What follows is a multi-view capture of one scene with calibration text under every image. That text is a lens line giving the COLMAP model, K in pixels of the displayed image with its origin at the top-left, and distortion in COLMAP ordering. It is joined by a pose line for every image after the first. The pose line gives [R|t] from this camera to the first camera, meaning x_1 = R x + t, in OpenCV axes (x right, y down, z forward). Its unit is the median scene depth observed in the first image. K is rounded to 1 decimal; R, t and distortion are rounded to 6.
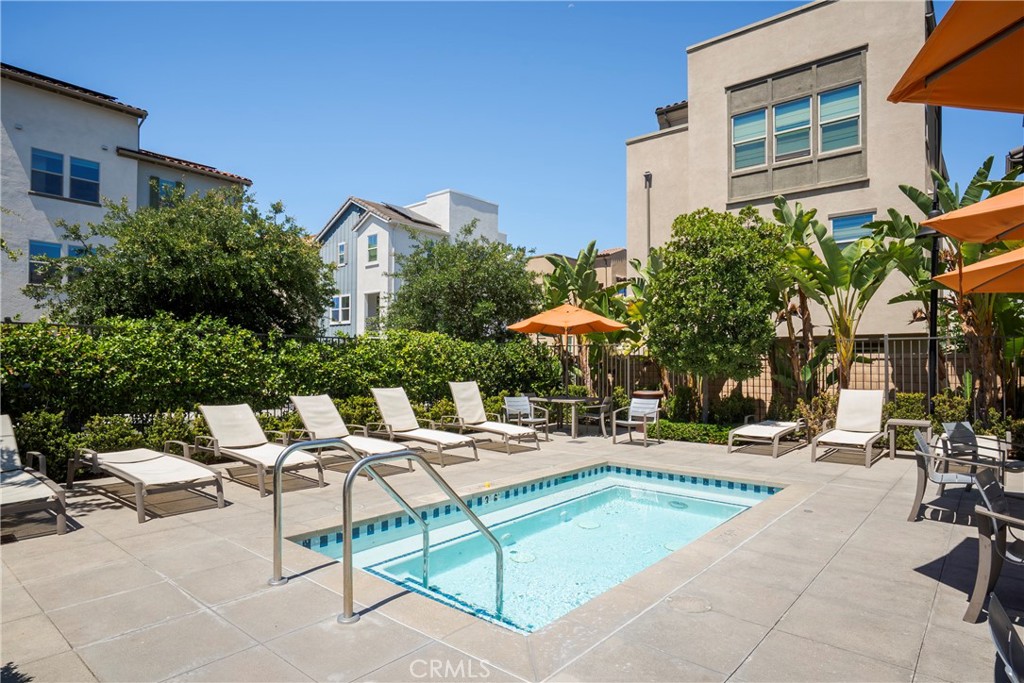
lens RADIAL K [[551.0, 0, 512.0], [0, 551.0, 341.5], [0, 0, 1]] dist [-0.000257, 0.002327]
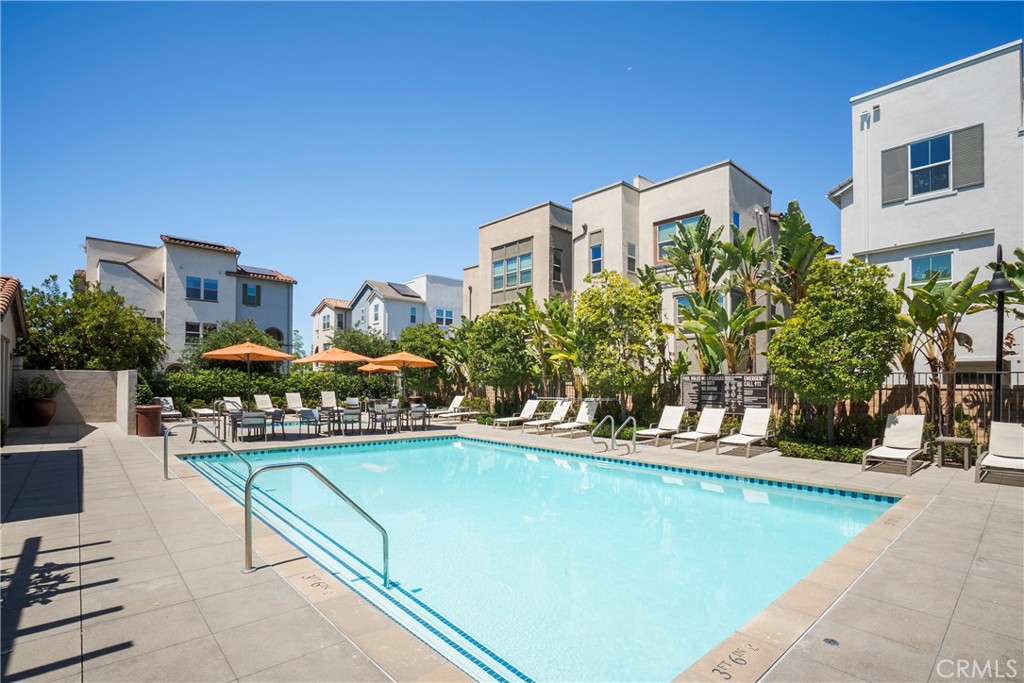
lens RADIAL K [[480.6, 0, 529.2], [0, 480.6, 373.3], [0, 0, 1]] dist [-0.028329, -0.000363]
pose [[0.993738, 0.001046, -0.111728, 0.725353], [0.001371, 0.999767, 0.021555, -0.039329], [0.111725, -0.021573, 0.993505, -0.747584]]
